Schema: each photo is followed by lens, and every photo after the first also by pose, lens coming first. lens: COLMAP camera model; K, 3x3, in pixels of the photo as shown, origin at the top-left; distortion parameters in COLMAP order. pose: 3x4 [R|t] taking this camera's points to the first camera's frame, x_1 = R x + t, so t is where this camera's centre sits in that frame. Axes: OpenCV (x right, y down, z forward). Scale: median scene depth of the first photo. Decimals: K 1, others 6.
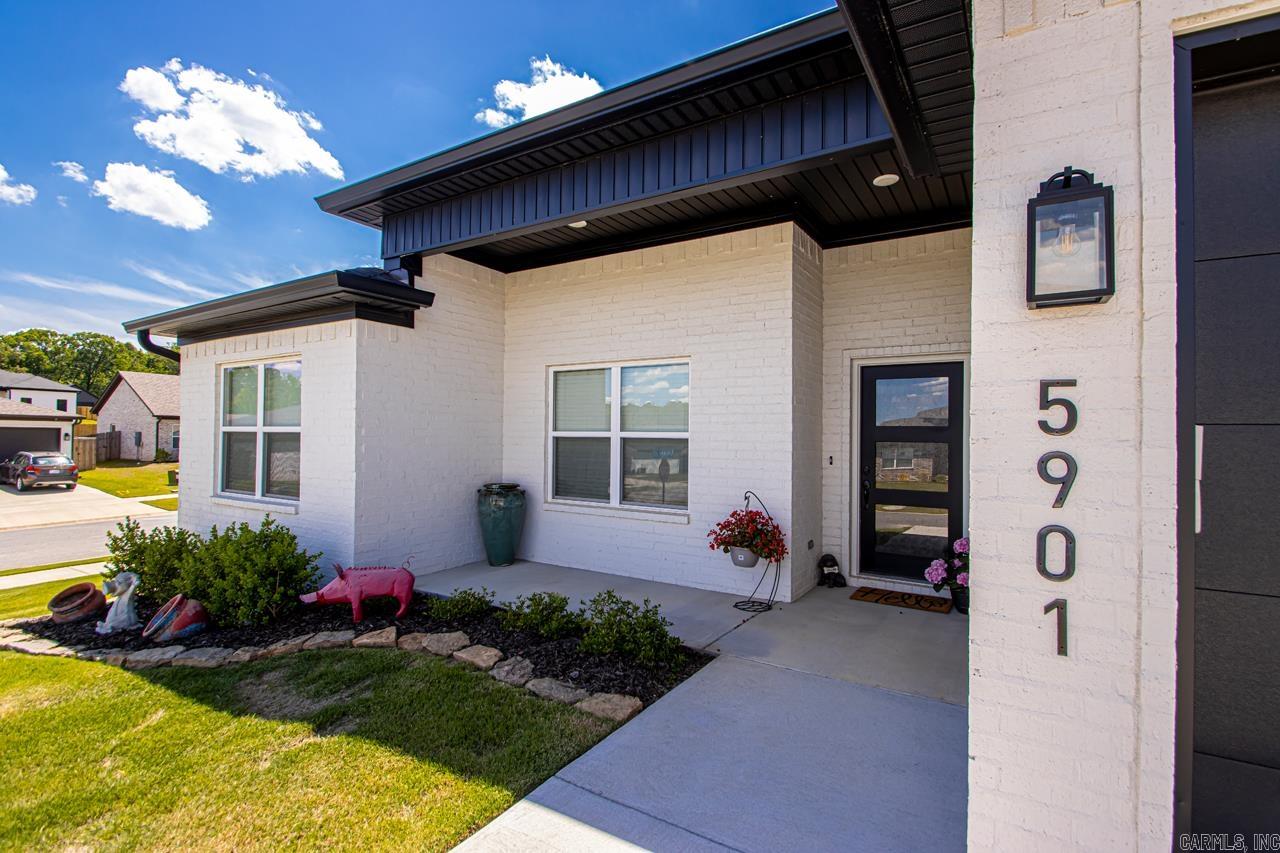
lens RADIAL K [[590.1, 0, 648.1], [0, 590.1, 428.9], [0, 0, 1]] dist [0.038930, -0.018511]
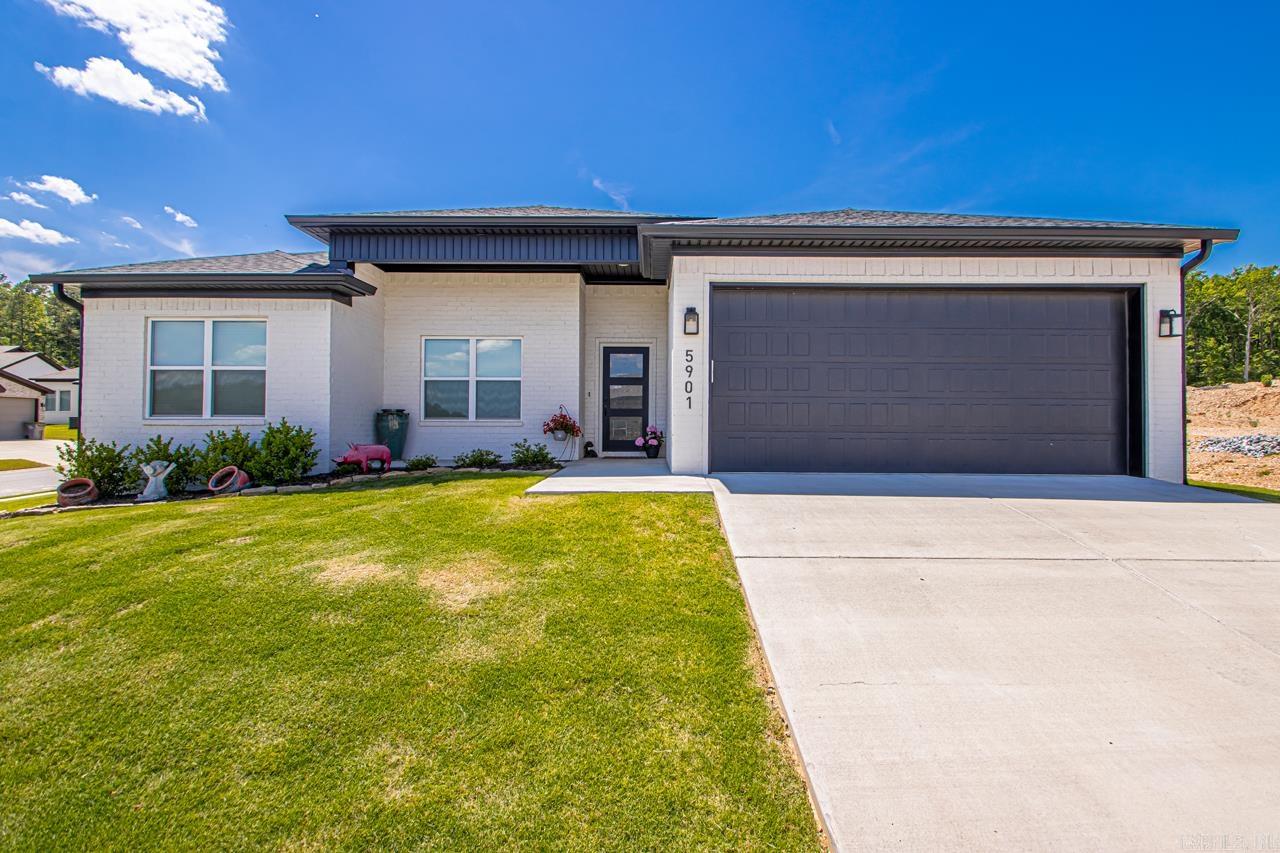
lens RADIAL K [[599.9, 0, 642.3], [0, 599.9, 412.5], [0, 0, 1]] dist [0.020120, -0.021220]
pose [[0.853290, -0.000744, 0.521436, -0.581105], [-0.000599, 0.999997, 0.002407, 0.110382], [-0.521436, -0.002367, 0.853287, -0.787702]]
